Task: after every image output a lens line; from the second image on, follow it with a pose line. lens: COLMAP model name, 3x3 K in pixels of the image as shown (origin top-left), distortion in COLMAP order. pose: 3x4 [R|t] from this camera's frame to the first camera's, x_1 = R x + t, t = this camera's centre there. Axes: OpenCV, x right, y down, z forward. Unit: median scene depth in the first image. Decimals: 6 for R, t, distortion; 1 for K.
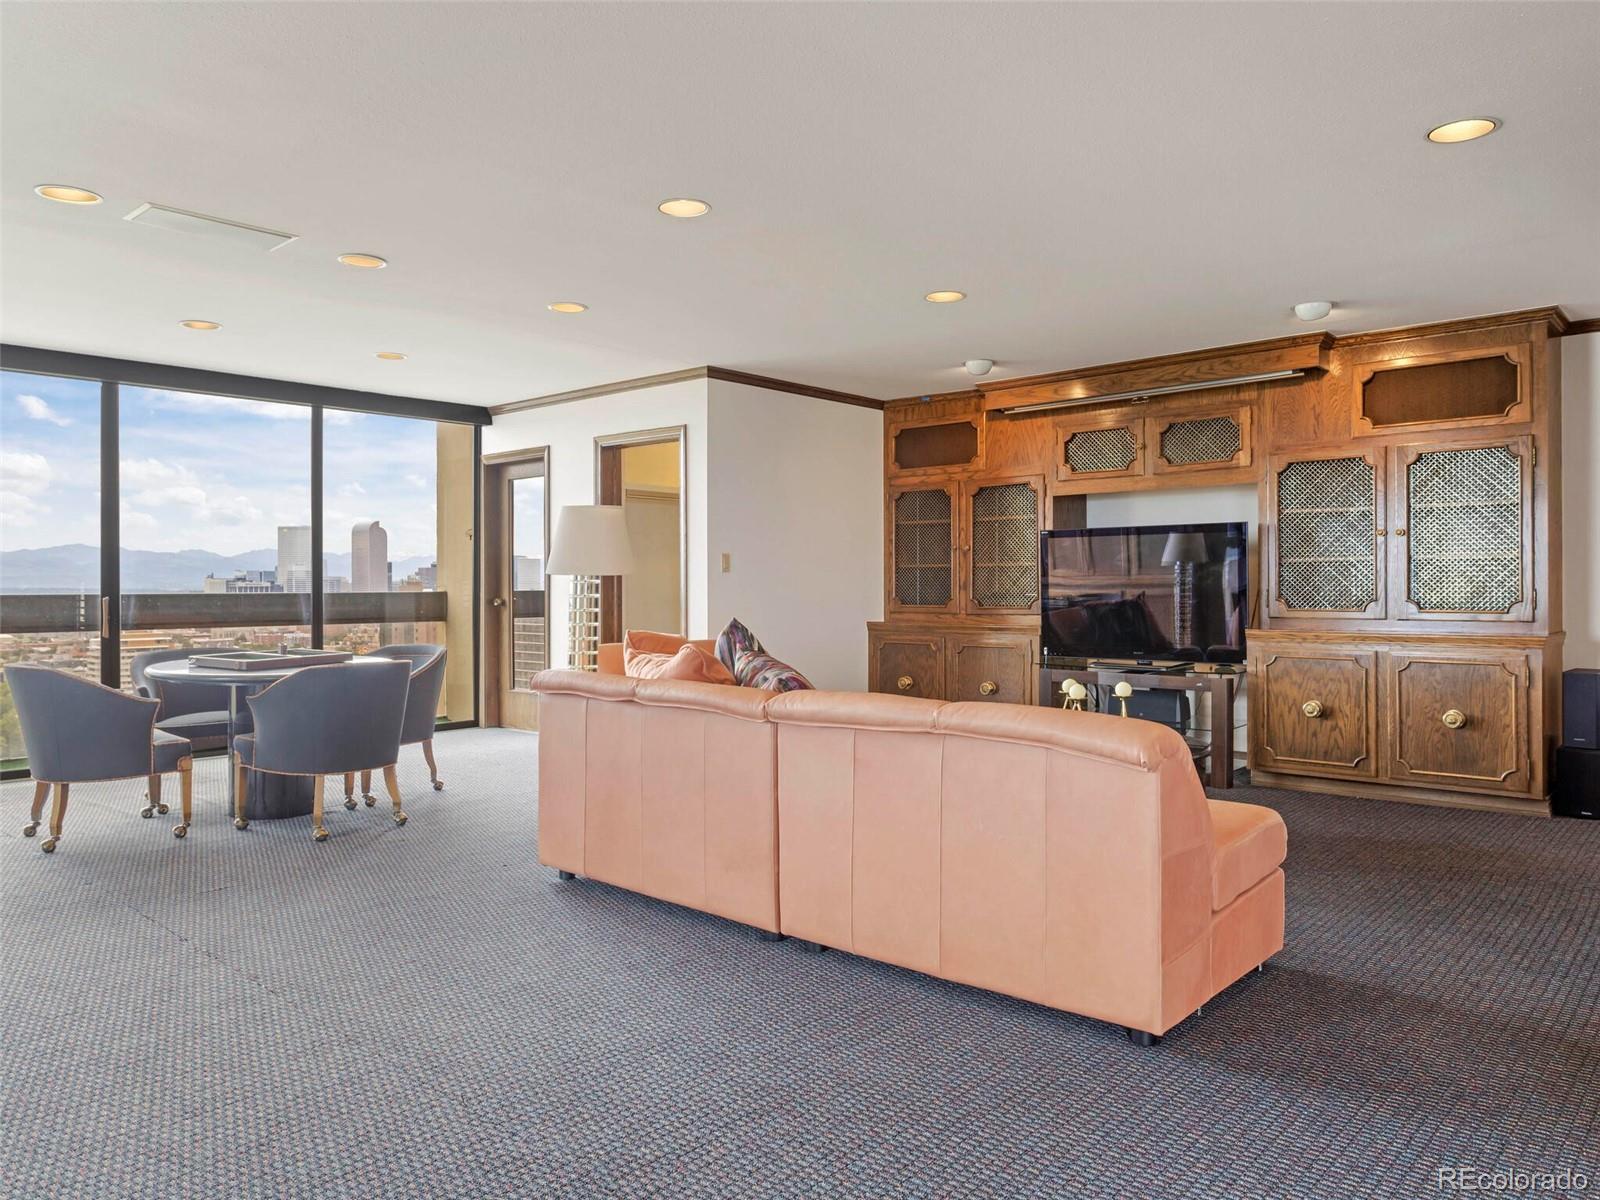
lens RADIAL K [[1105.4, 0, 800.7], [0, 1105.4, 577.1], [0, 0, 1]] dist [-0.002985, 0.000076]
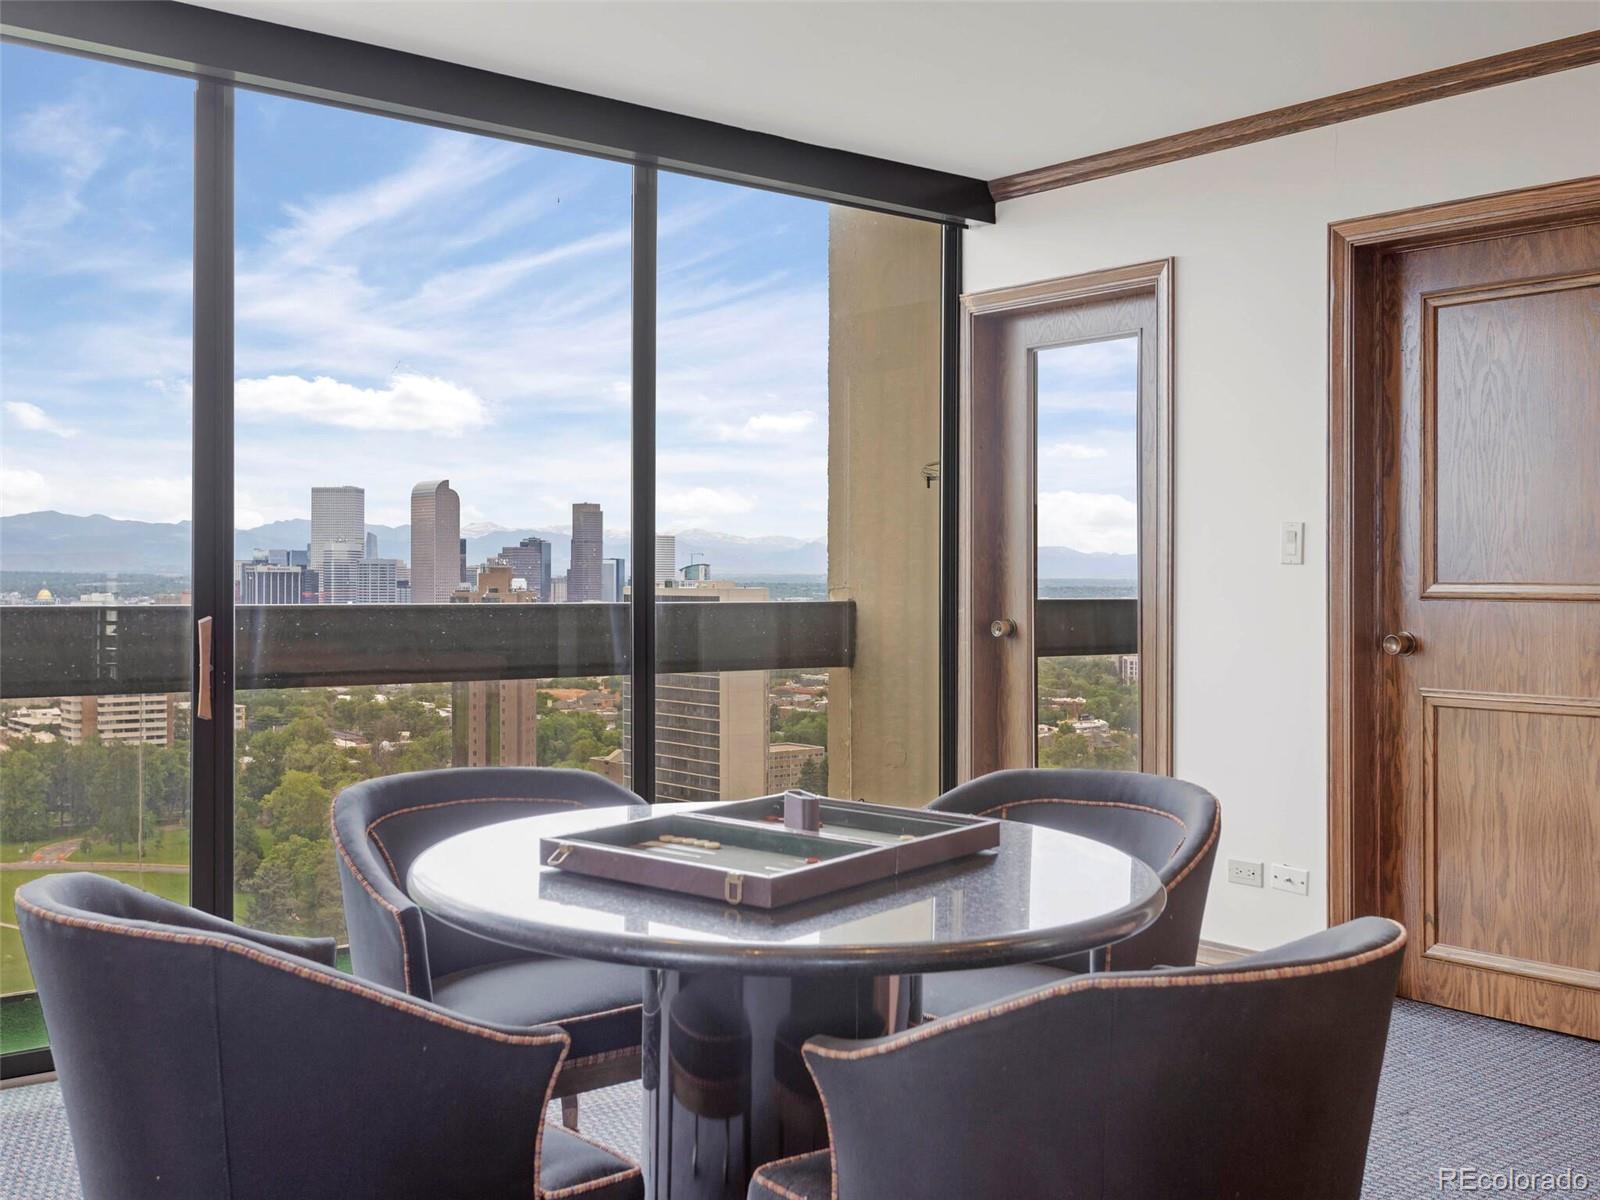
lens RADIAL K [[1639.5, 0, 800.0], [0, 1639.5, 600.0], [0, 0, 1]] dist [0.001451, 0.002037]
pose [[0.988707, 0.013833, -0.149221, -0.280571], [-0.010699, 0.999705, 0.021784, -0.002026], [0.149478, -0.019942, 0.988564, 0.376939]]
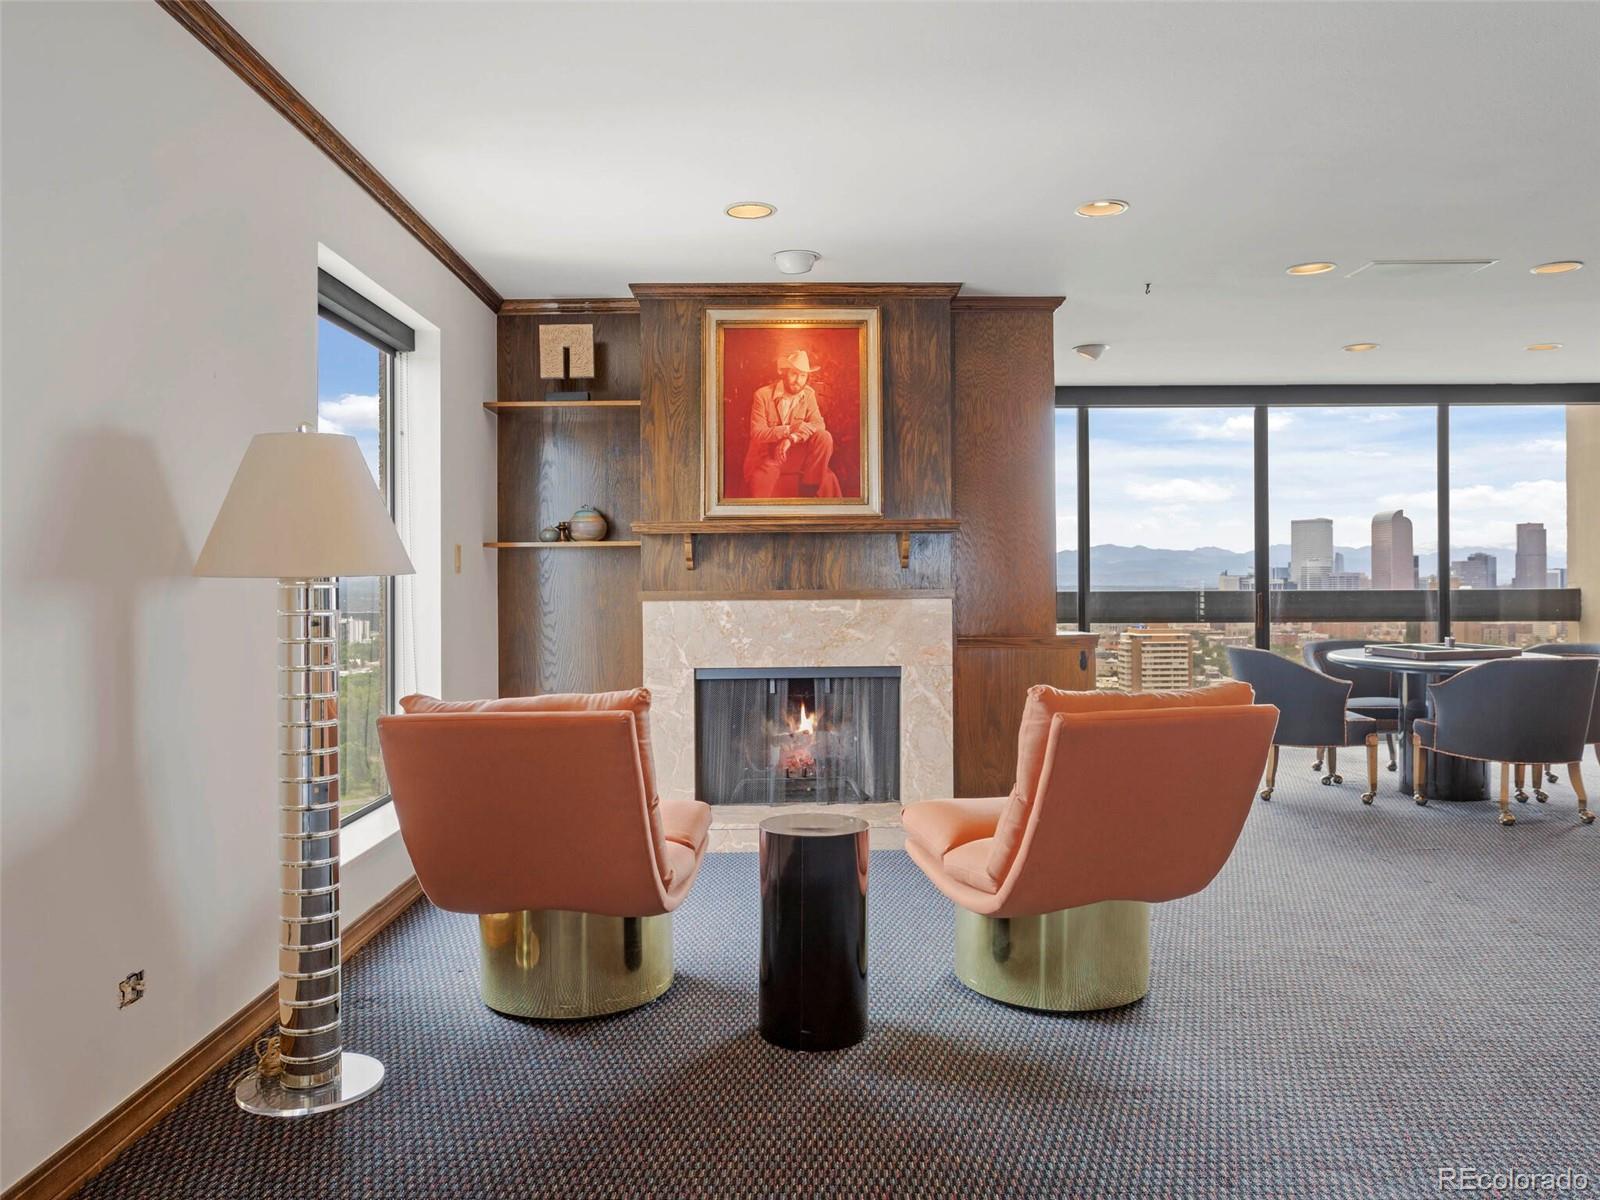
lens RADIAL K [[1191.7, 0, 802.5], [0, 1191.7, 580.0], [0, 0, 1]] dist [0.007114, 0.006819]
pose [[0.676065, -0.003495, -0.736834, -0.030473], [0.007590, 0.999969, 0.002220, -0.001573], [0.736803, -0.007094, 0.676070, -0.168687]]
